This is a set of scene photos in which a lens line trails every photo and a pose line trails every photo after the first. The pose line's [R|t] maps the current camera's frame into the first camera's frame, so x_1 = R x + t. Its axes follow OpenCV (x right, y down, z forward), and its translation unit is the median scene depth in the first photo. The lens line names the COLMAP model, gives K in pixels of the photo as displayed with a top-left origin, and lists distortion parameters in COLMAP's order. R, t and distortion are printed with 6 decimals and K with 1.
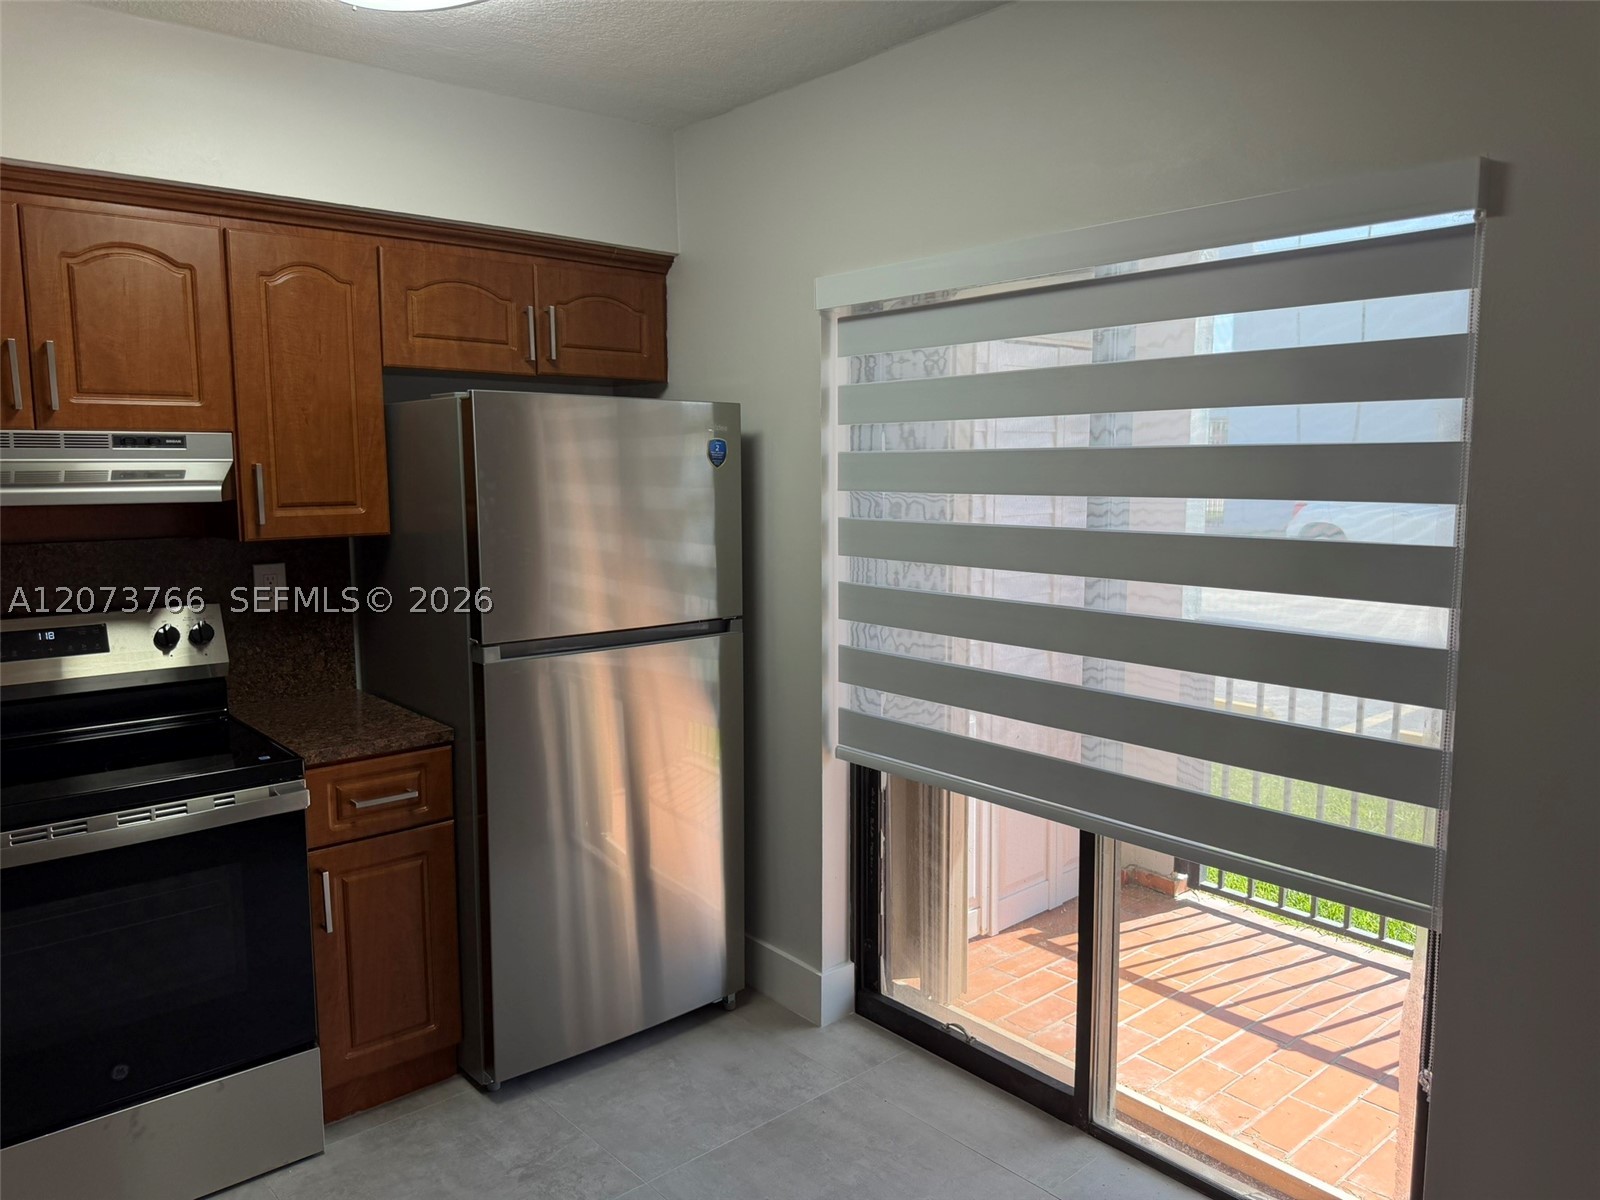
lens RADIAL K [[1144.4, 0, 809.0], [0, 1144.4, 598.6], [0, 0, 1]] dist [0.033143, -0.047136]
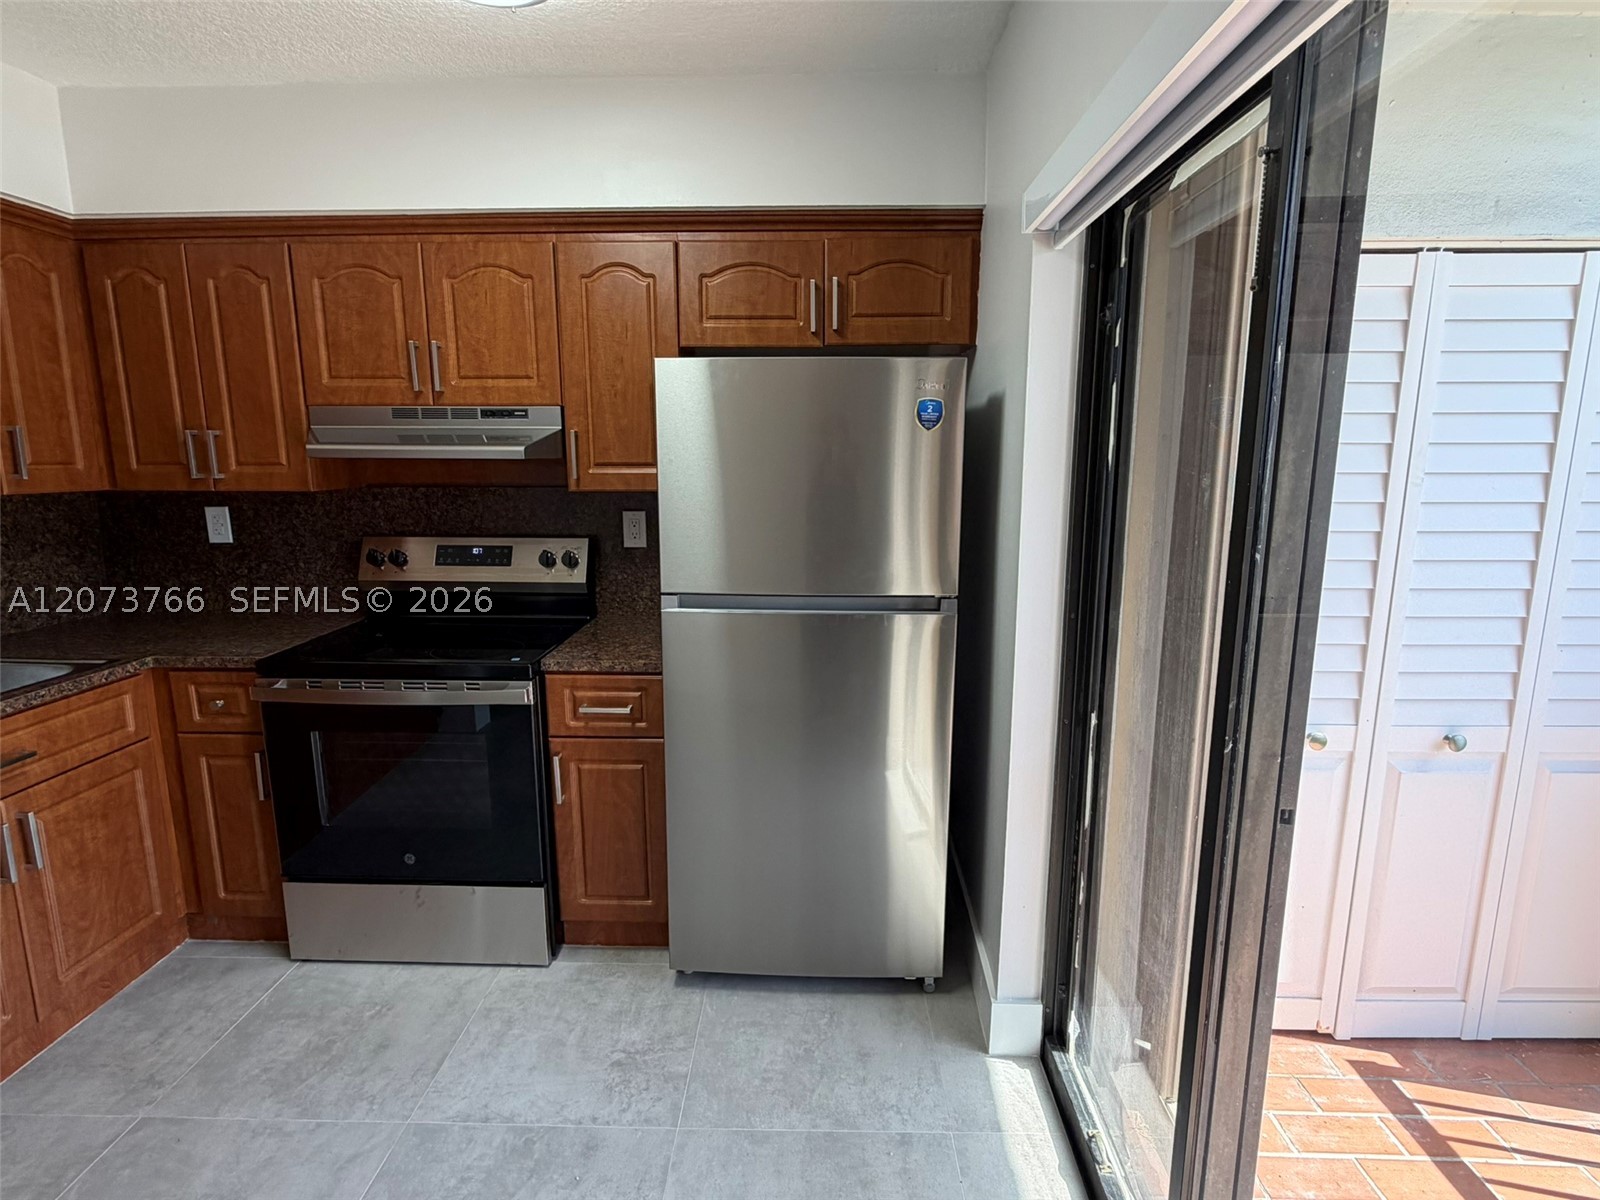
lens RADIAL K [[844.4, 0, 797.5], [0, 844.4, 604.3], [0, 0, 1]] dist [0.003158, -0.001435]
pose [[0.726692, 0.130224, -0.674507, 0.344372], [-0.084736, 0.991362, 0.100106, -0.039600], [0.681717, -0.015592, 0.731450, 0.464643]]
